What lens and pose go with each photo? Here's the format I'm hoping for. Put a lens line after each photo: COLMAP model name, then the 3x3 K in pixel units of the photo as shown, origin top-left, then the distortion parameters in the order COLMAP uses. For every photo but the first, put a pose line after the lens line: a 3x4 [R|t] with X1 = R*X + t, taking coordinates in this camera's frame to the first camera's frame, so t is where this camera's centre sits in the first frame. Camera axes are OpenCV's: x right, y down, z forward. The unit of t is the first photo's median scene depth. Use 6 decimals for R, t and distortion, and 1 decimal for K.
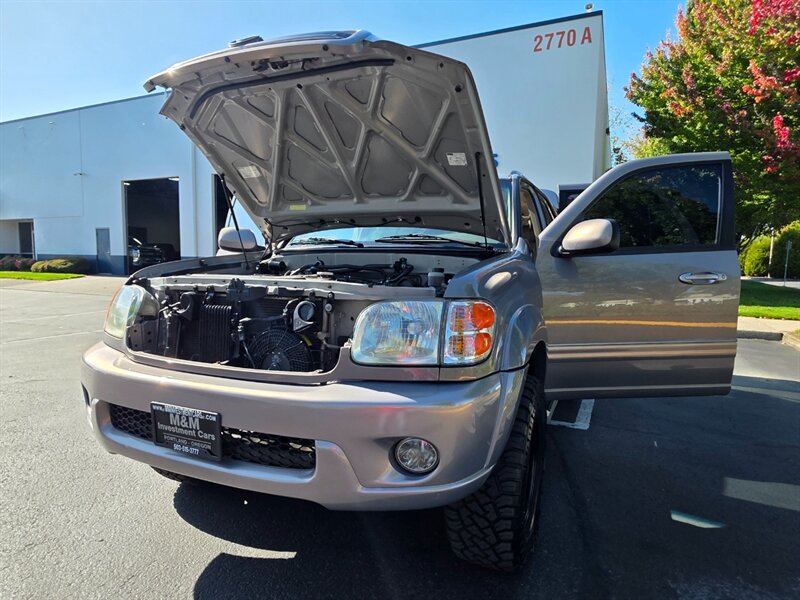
lens RADIAL K [[474.3, 0, 400.7], [0, 474.3, 304.5], [0, 0, 1]] dist [0.005480, 0.001255]
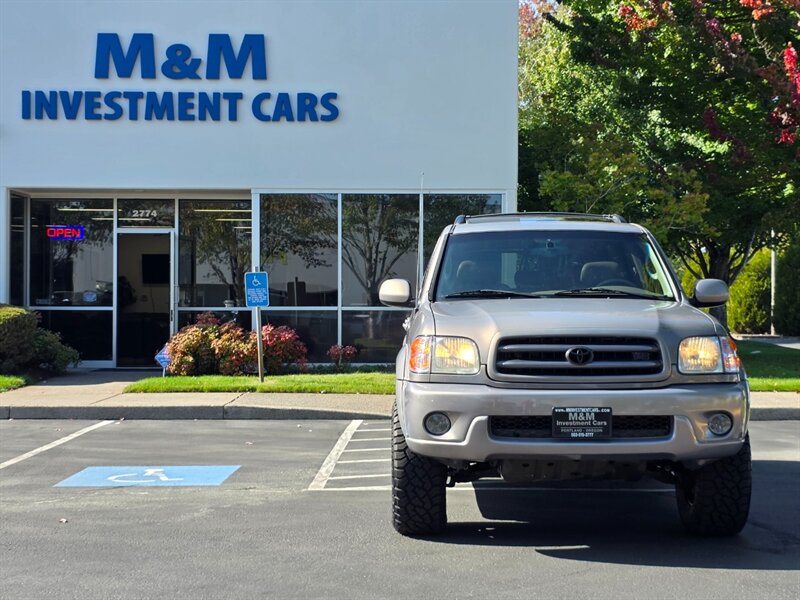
lens RADIAL K [[1378.9, 0, 401.2], [0, 1378.9, 297.8], [0, 0, 1]] dist [0.147120, -0.242425]
pose [[0.919032, -0.011304, 0.394021, -2.596430], [0.049420, 0.995006, -0.086722, 0.205880], [-0.391073, 0.099173, 0.915001, -2.779208]]
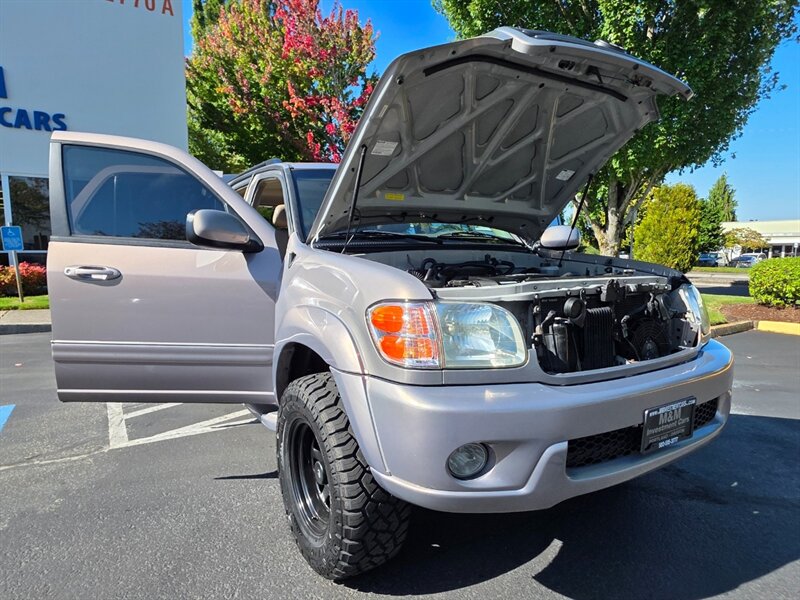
lens RADIAL K [[487.6, 0, 398.5], [0, 487.6, 310.1], [0, 0, 1]] dist [0.002005, -0.000244]
pose [[0.564036, -0.109942, 0.818399, -1.527717], [0.081952, 0.993657, 0.077006, -0.111736], [-0.821674, 0.023635, 0.569468, 0.806290]]
